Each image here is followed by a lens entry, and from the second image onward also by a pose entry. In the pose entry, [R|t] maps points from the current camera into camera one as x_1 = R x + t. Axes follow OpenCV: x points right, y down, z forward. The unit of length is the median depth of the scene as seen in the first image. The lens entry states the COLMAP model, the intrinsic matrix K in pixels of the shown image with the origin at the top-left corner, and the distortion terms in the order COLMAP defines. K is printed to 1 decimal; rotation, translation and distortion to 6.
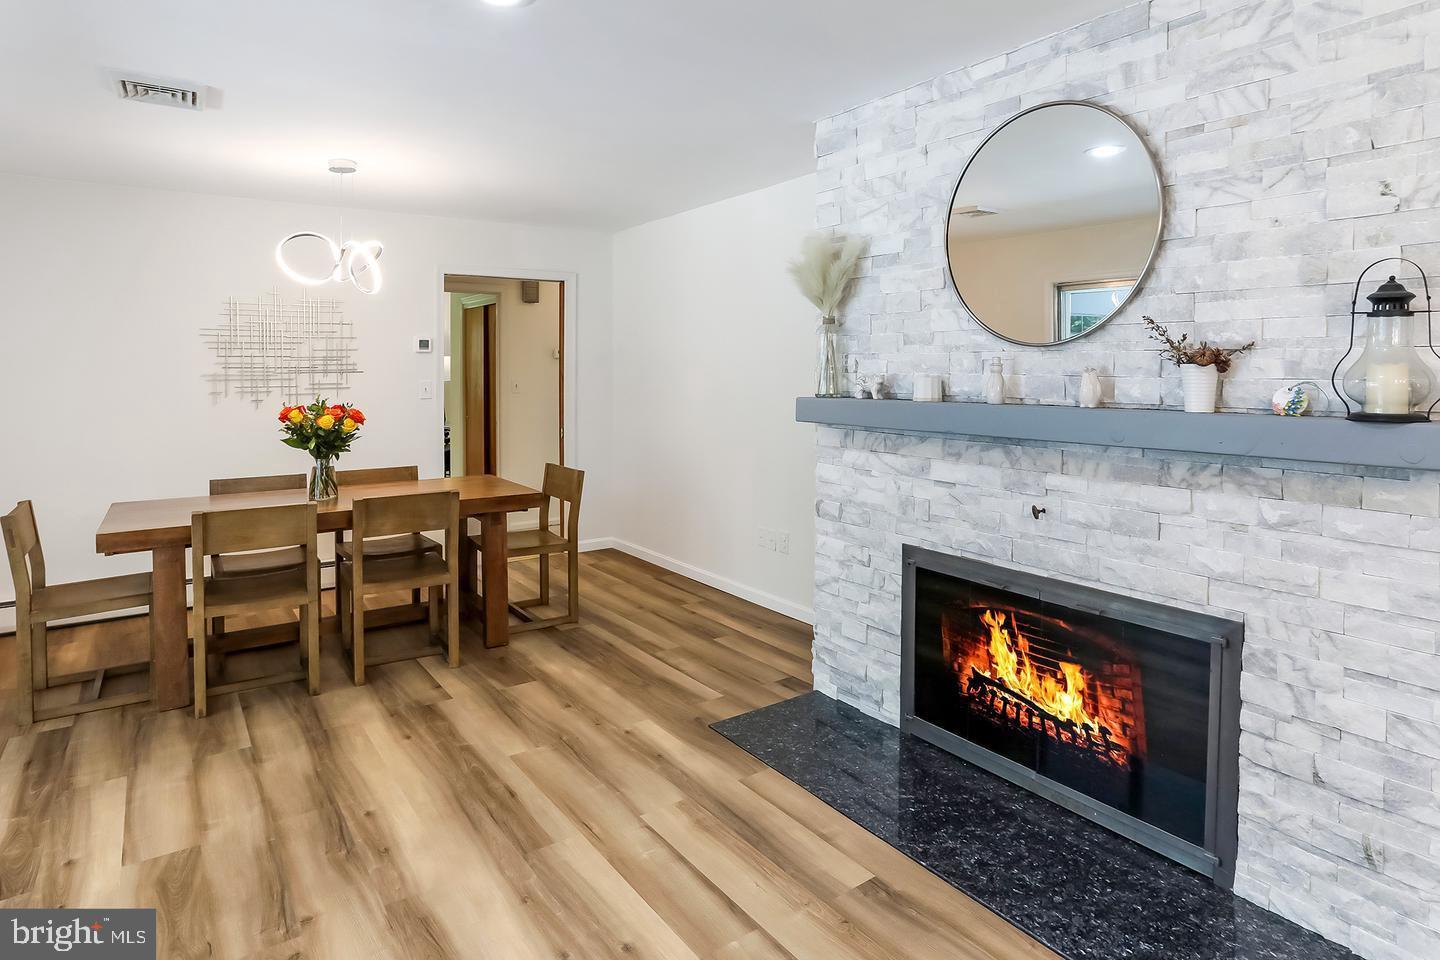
lens RADIAL K [[799.4, 0, 706.6], [0, 799.4, 374.6], [0, 0, 1]] dist [-0.037997, 0.008106]
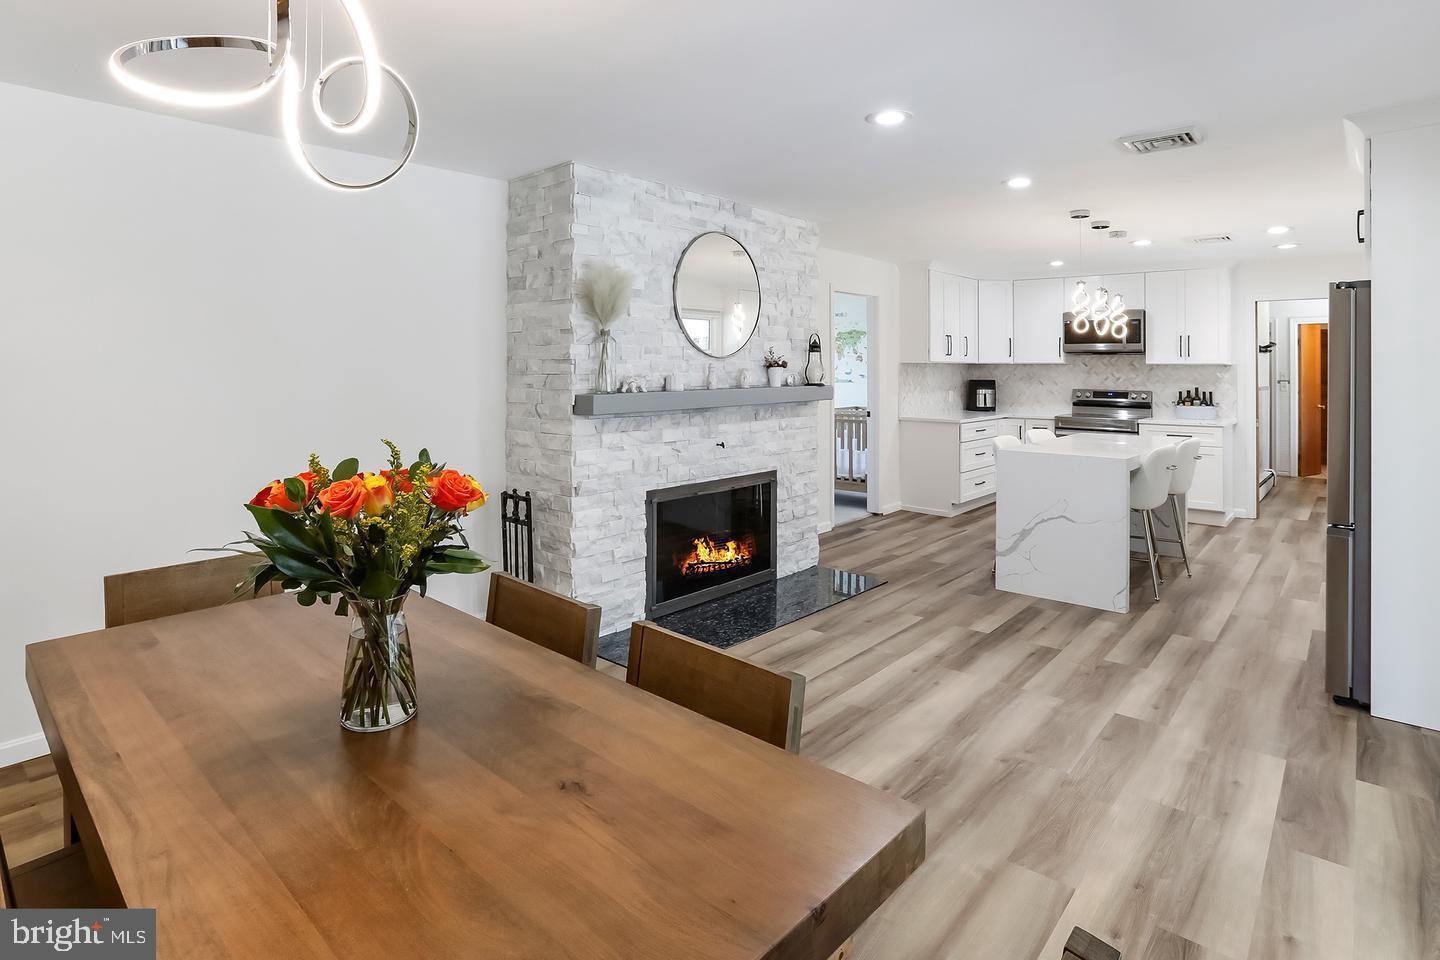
lens RADIAL K [[767.5, 0, 733.7], [0, 767.5, 351.5], [0, 0, 1]] dist [-0.003010, -0.000900]
pose [[-0.257516, 0.016447, 0.966134, -1.274581], [0.007342, 0.999860, -0.015064, -0.021690], [-0.966246, 0.003214, -0.257601, 1.337696]]
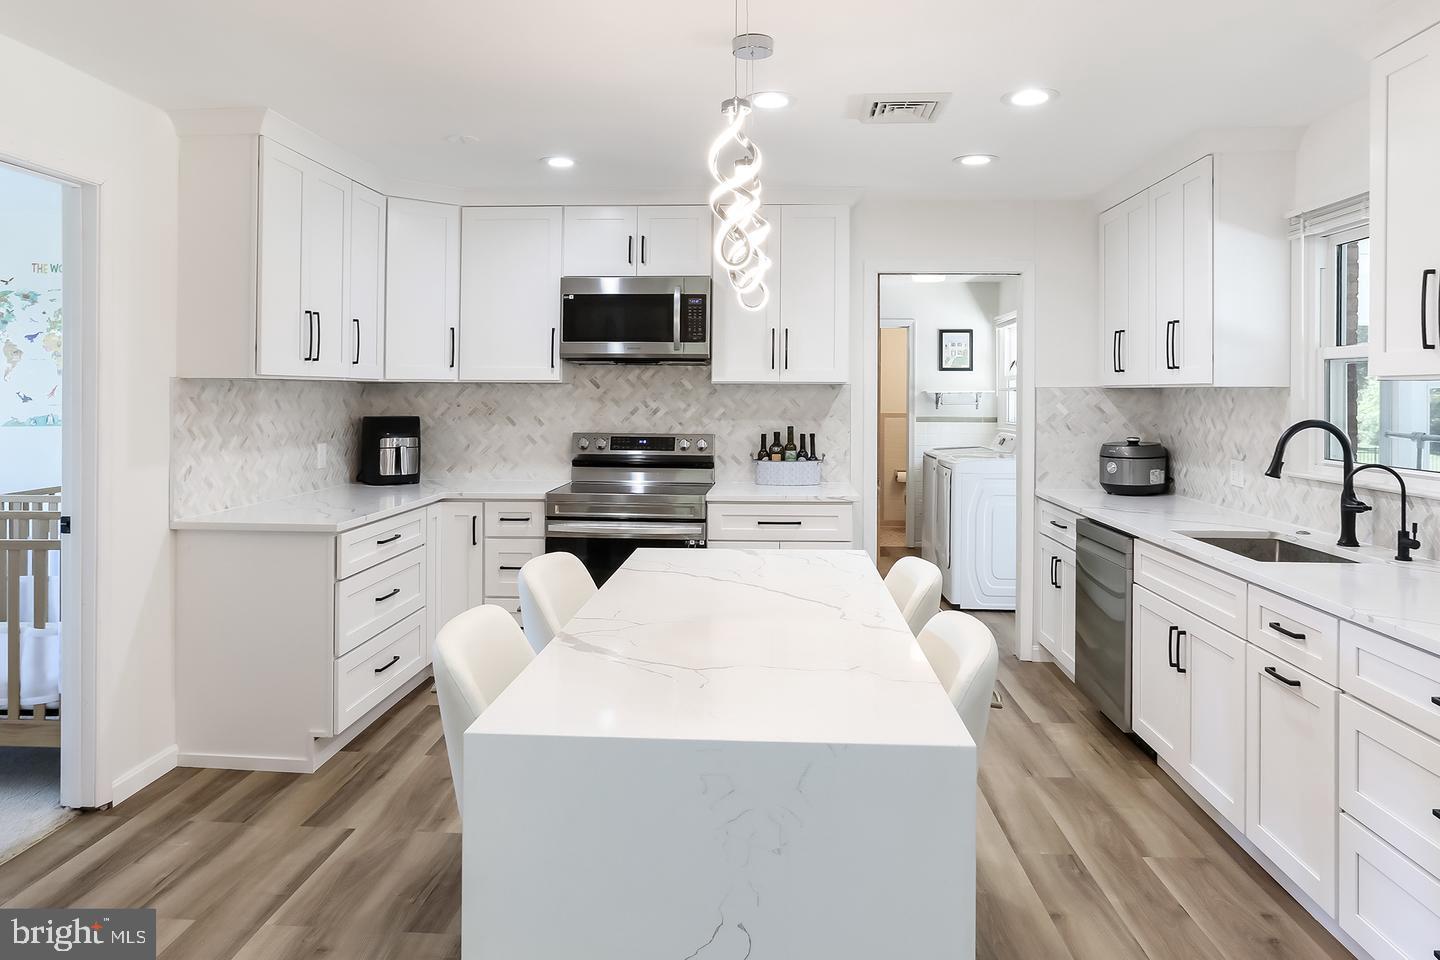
lens RADIAL K [[971.5, 0, 722.6], [0, 971.5, 381.8], [0, 0, 1]] dist [-0.024061, 0.000072]
pose [[-0.788996, 0.004595, 0.614381, -0.121882], [0.003903, 0.999989, -0.002467, -0.005034], [-0.614385, 0.000451, -0.789006, 0.608488]]
